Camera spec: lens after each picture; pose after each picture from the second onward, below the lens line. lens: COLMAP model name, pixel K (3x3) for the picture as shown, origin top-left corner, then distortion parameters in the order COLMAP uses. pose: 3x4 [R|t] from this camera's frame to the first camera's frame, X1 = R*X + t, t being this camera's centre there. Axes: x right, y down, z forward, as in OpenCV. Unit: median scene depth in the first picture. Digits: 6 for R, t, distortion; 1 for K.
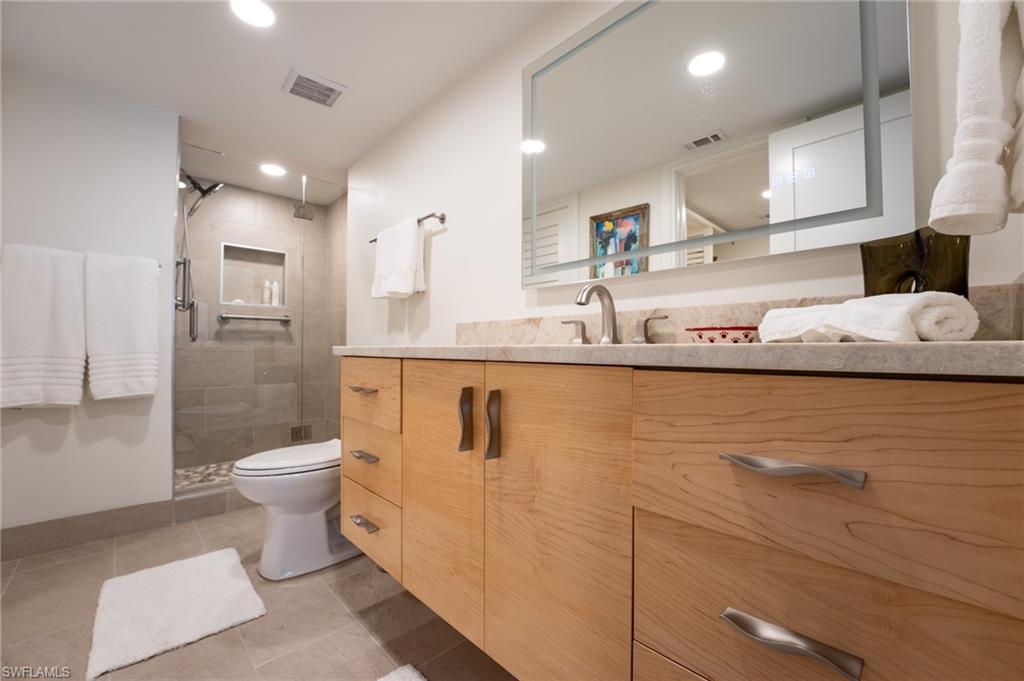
lens RADIAL K [[416.3, 0, 517.3], [0, 416.3, 342.2], [0, 0, 1]] dist [-0.025508, 0.001921]
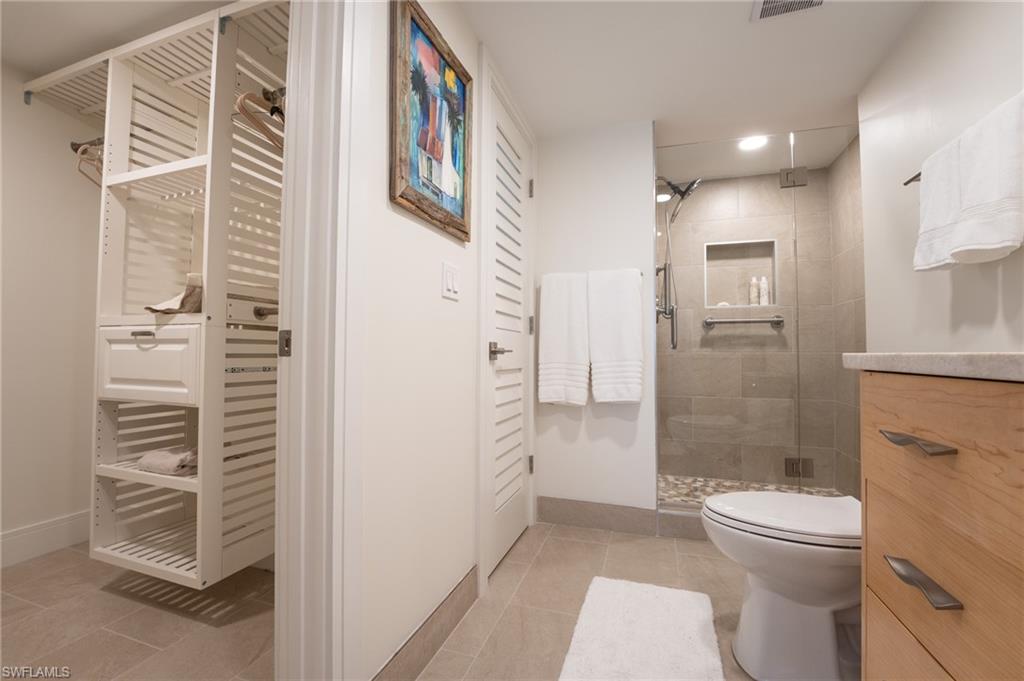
lens RADIAL K [[416.3, 0, 516.0], [0, 416.3, 344.3], [0, 0, 1]] dist [-0.025508, 0.001921]
pose [[0.456955, -0.024769, -0.889145, -0.098738], [0.014307, 0.999688, -0.020496, 0.002339], [0.889375, -0.003355, 0.457167, 0.228978]]
